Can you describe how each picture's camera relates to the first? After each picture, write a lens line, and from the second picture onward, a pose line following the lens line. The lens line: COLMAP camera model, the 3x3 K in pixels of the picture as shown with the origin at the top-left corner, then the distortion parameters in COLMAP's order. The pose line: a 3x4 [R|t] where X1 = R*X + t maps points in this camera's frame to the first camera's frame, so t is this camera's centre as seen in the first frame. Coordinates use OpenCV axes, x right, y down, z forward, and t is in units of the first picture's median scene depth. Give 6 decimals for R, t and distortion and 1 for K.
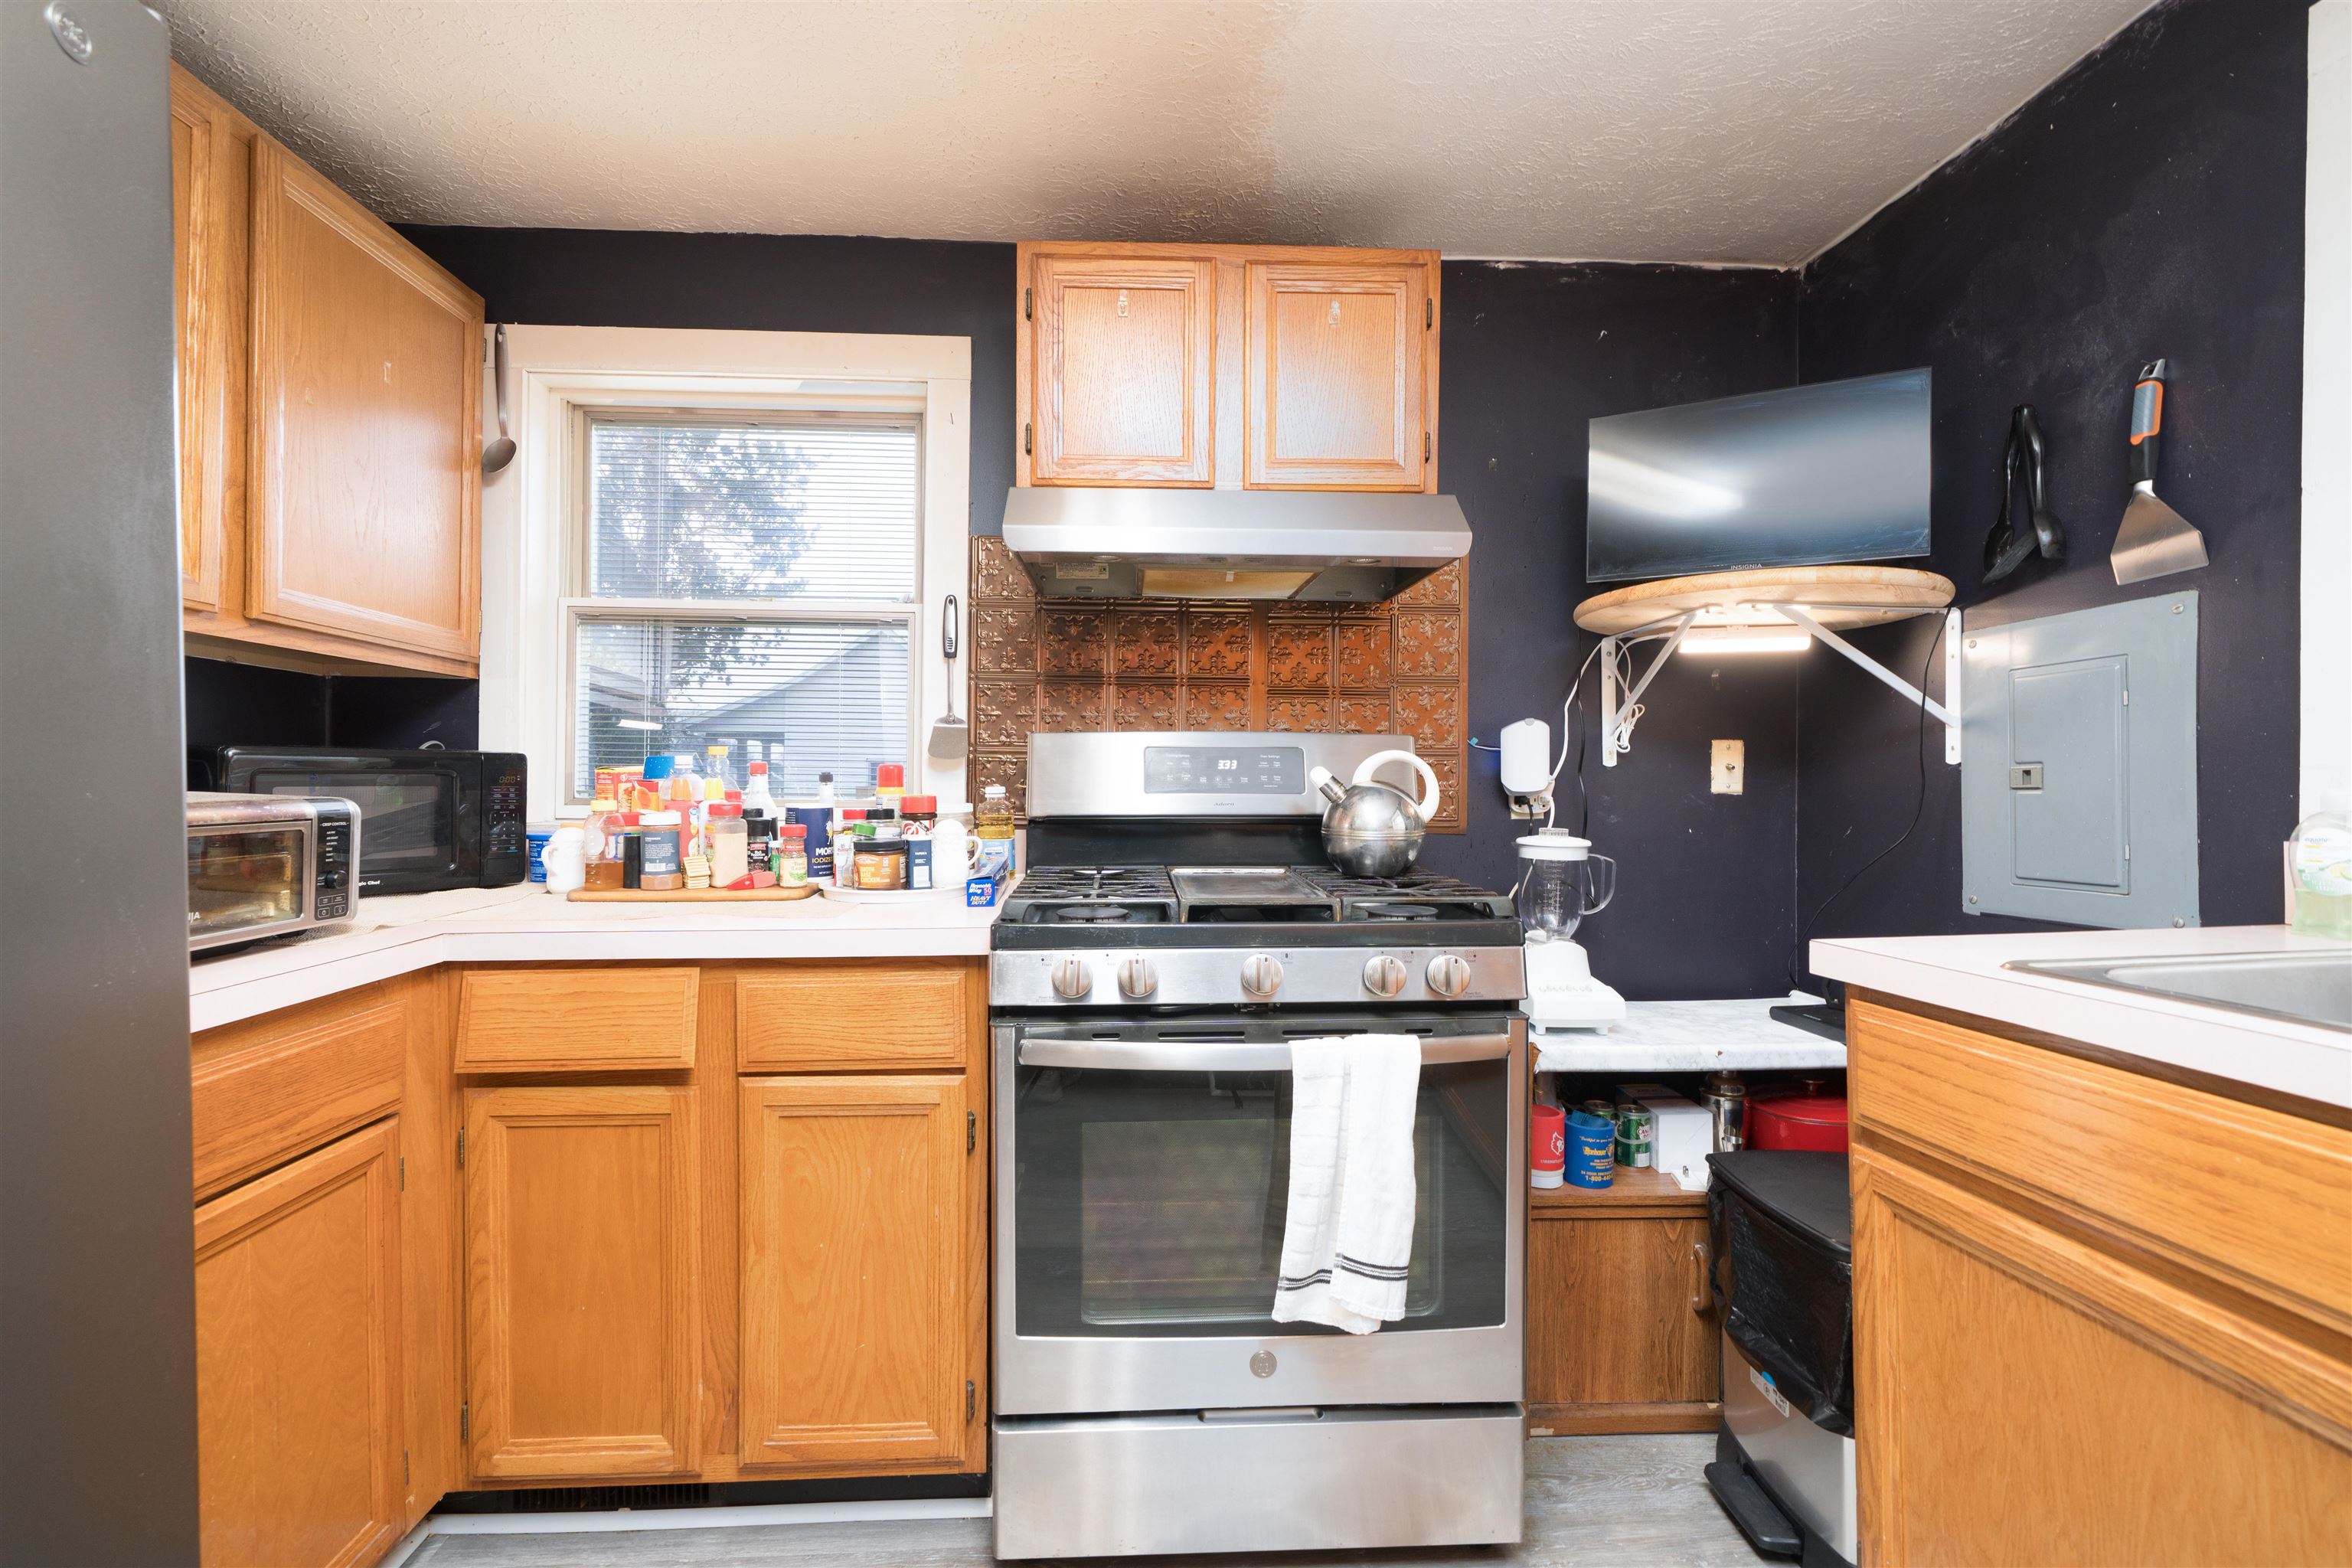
lens RADIAL K [[1064.2, 0, 1167.6], [0, 1064.2, 792.8], [0, 0, 1]] dist [-0.002411, -0.000004]
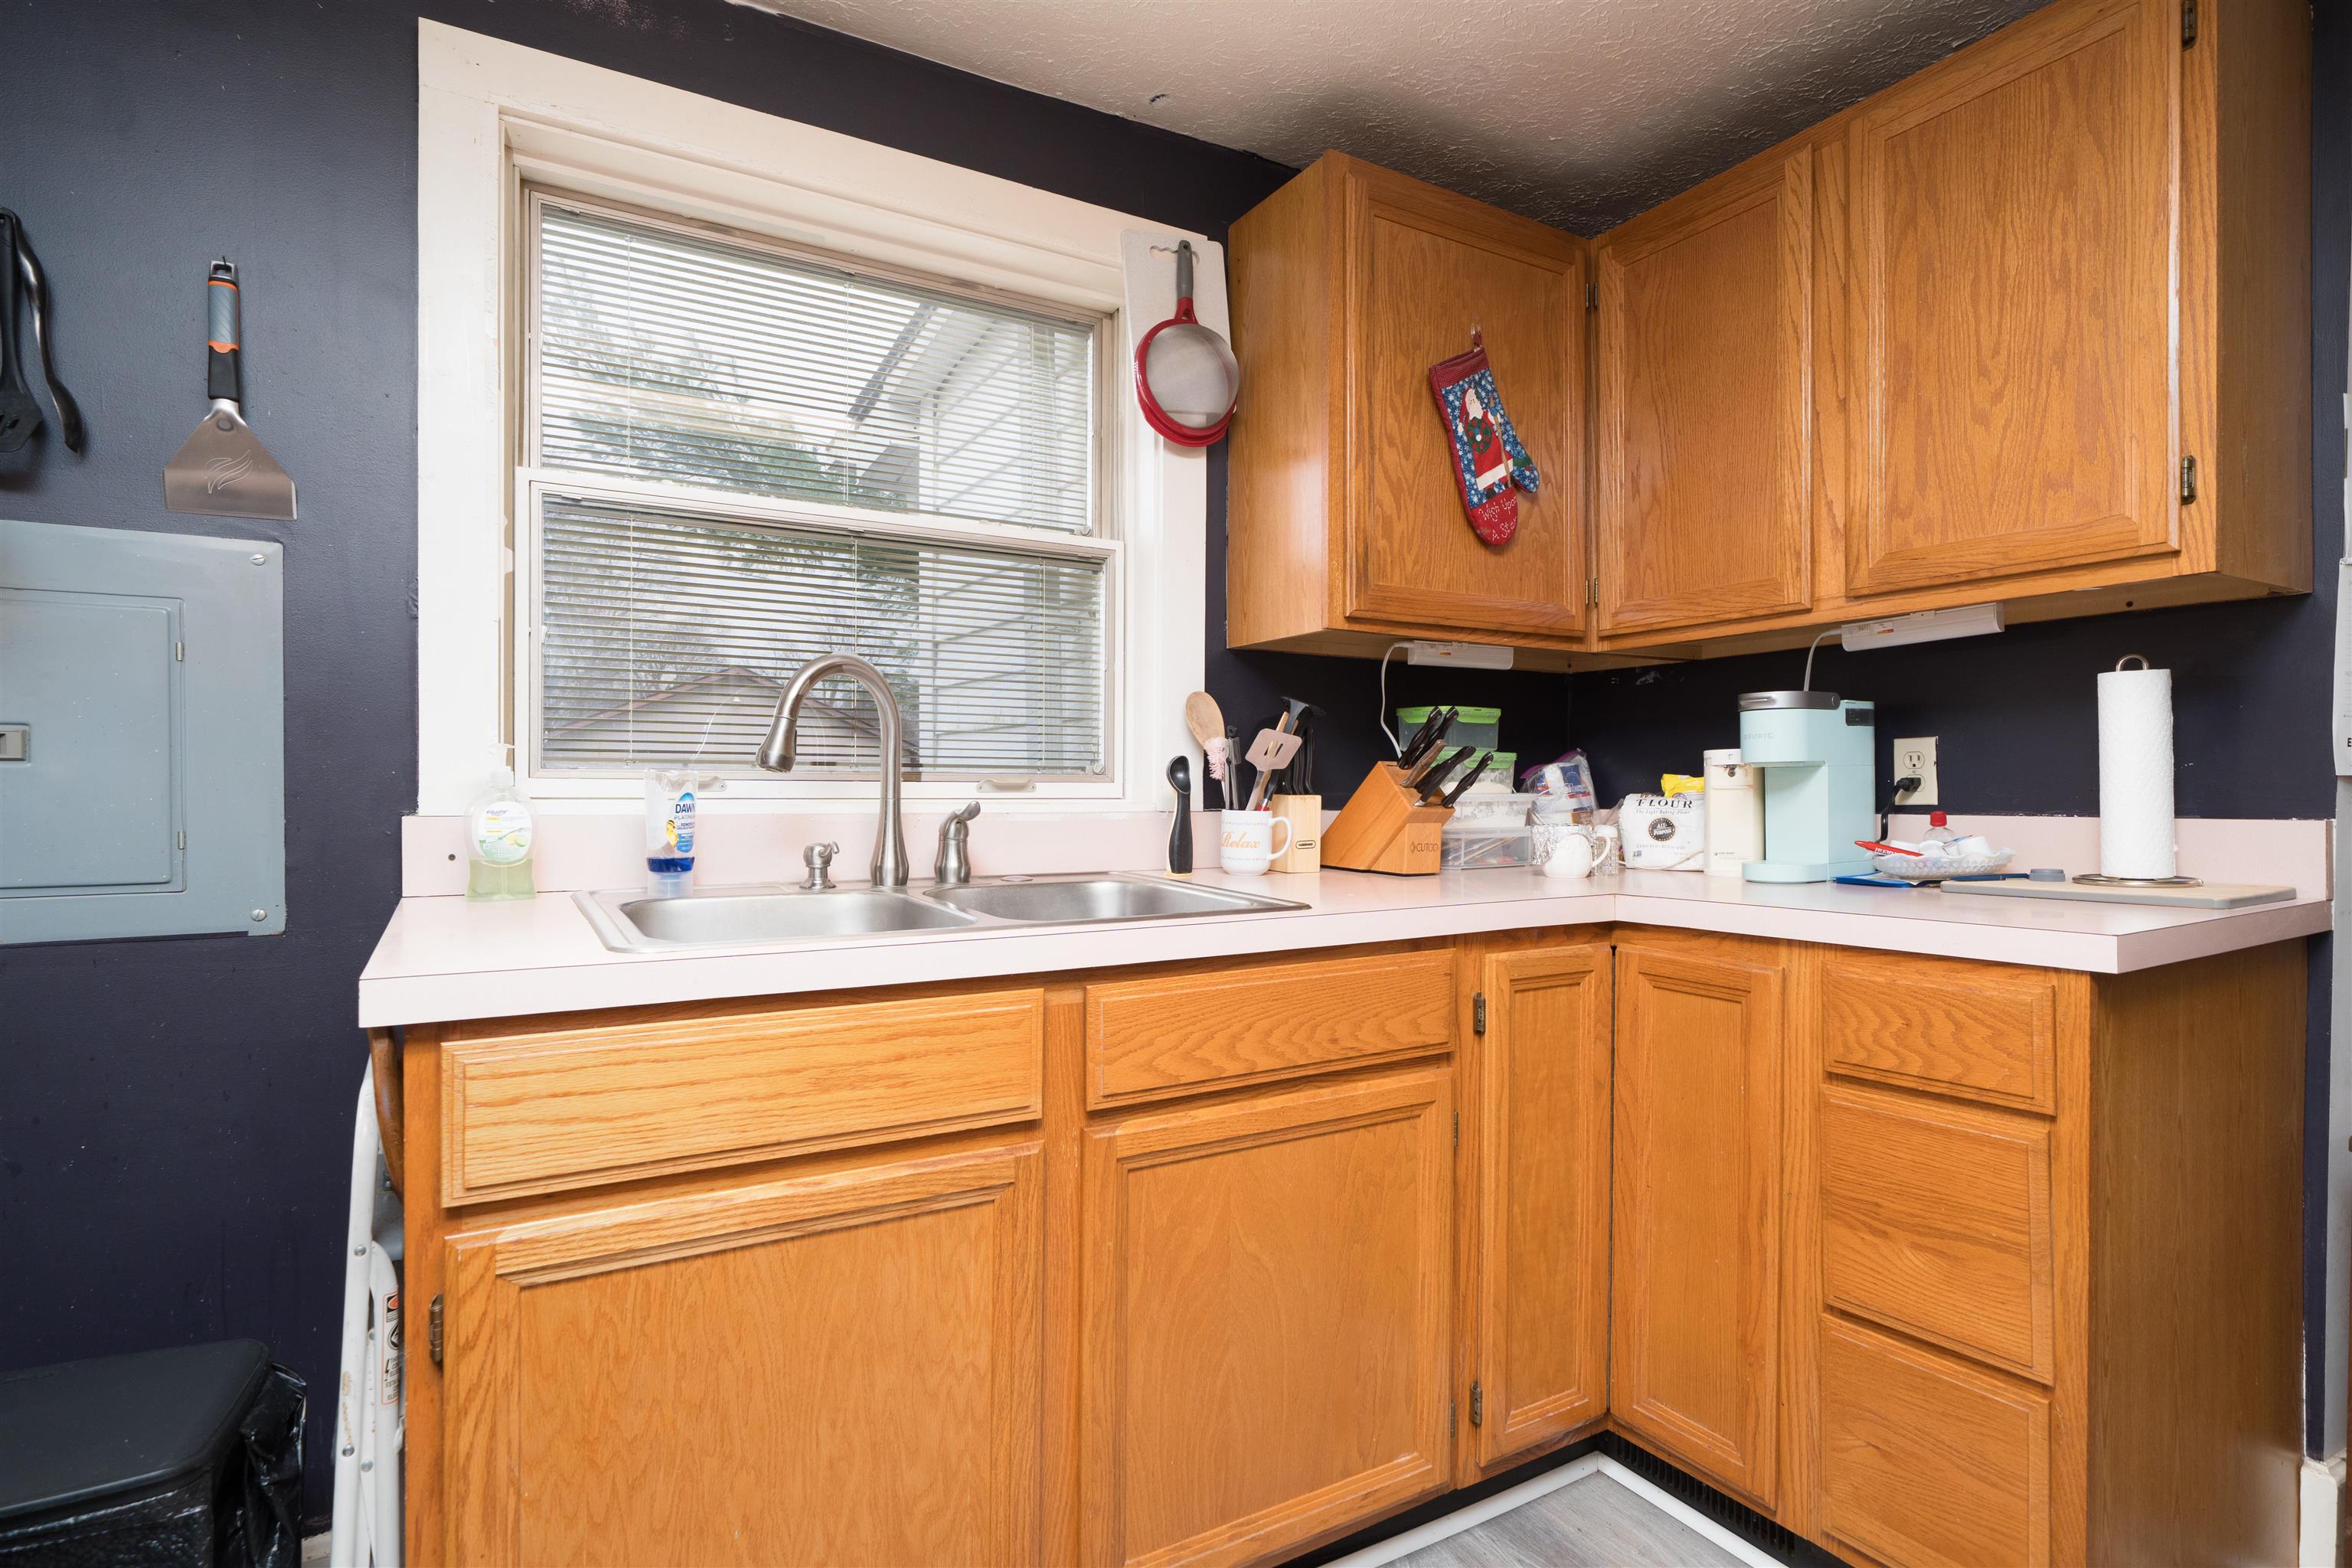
lens RADIAL K [[1183.4, 0, 1169.9], [0, 1183.4, 787.0], [0, 0, 1]] dist [-0.000299, 0.000091]
pose [[-0.438268, -0.006241, 0.898823, -0.213055], [-0.005519, 0.999976, 0.004252, 0.006093], [-0.898828, -0.003097, -0.438291, 0.602976]]
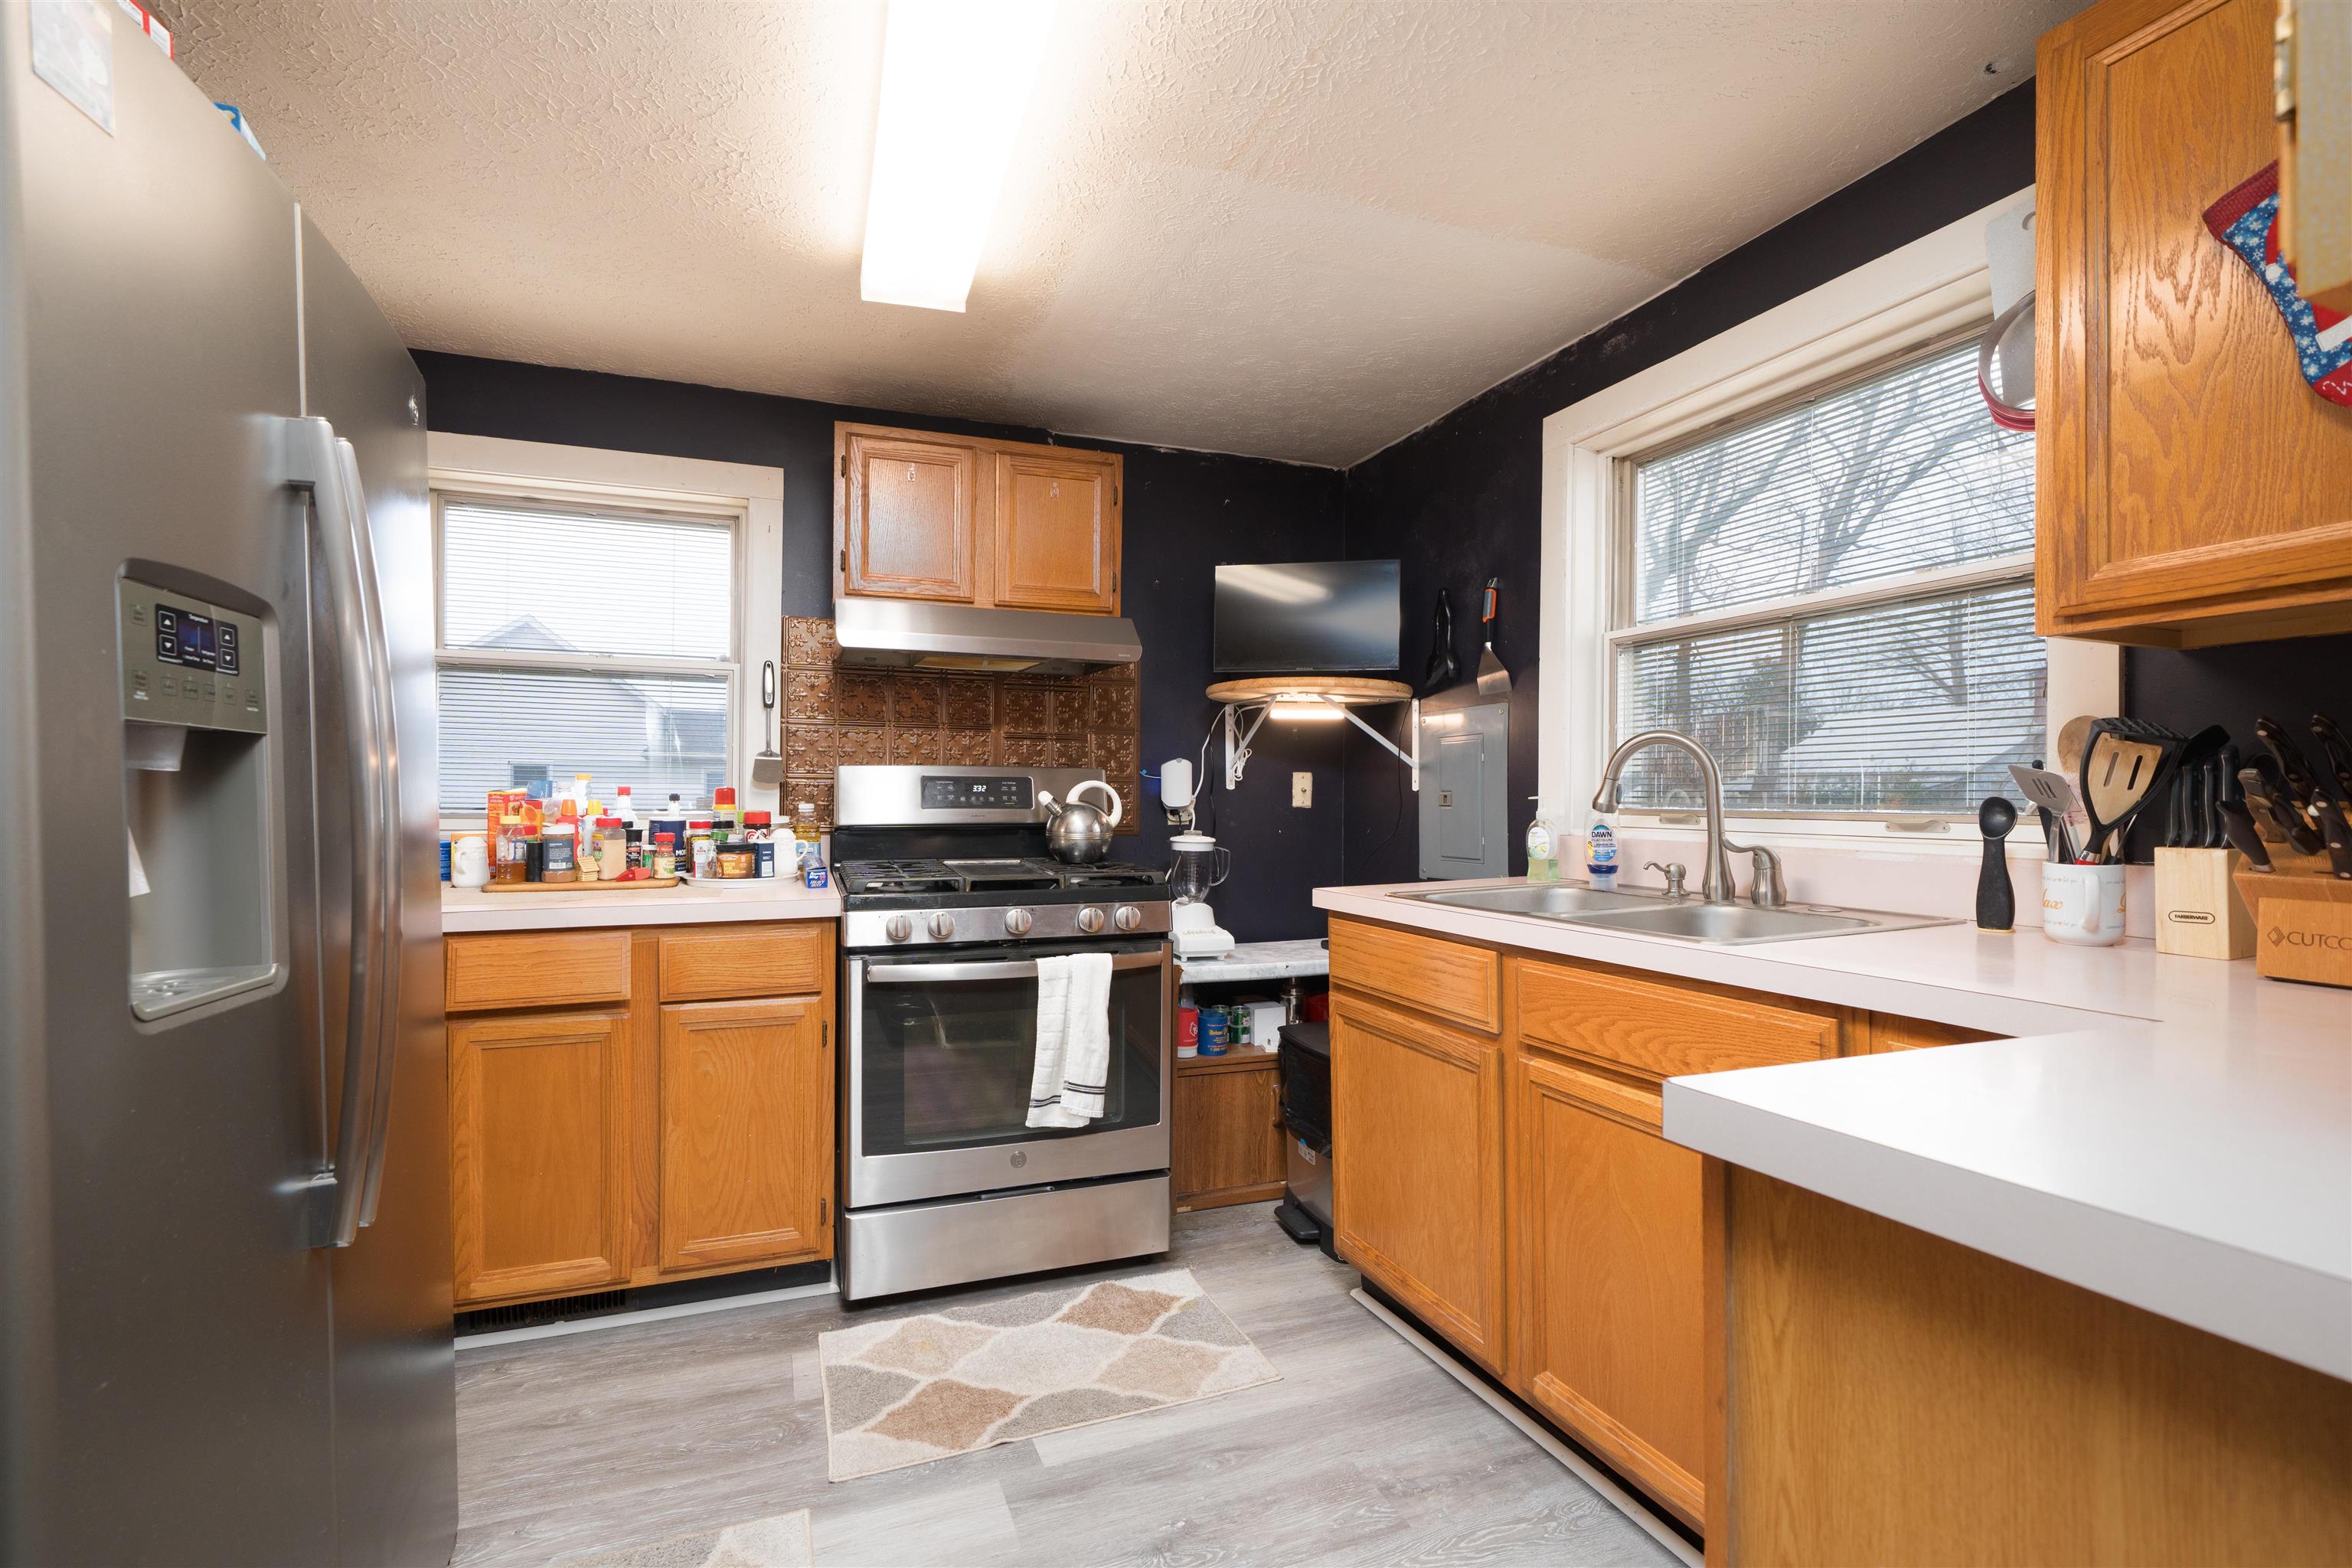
lens RADIAL K [[1064.2, 0, 1167.6], [0, 1064.2, 792.8], [0, 0, 1]] dist [-0.002411, -0.000004]
pose [[0.955692, 0.001665, 0.294365, -0.140182], [-0.000537, 0.999992, -0.003912, -0.017104], [-0.294369, 0.003580, 0.955685, -0.512549]]
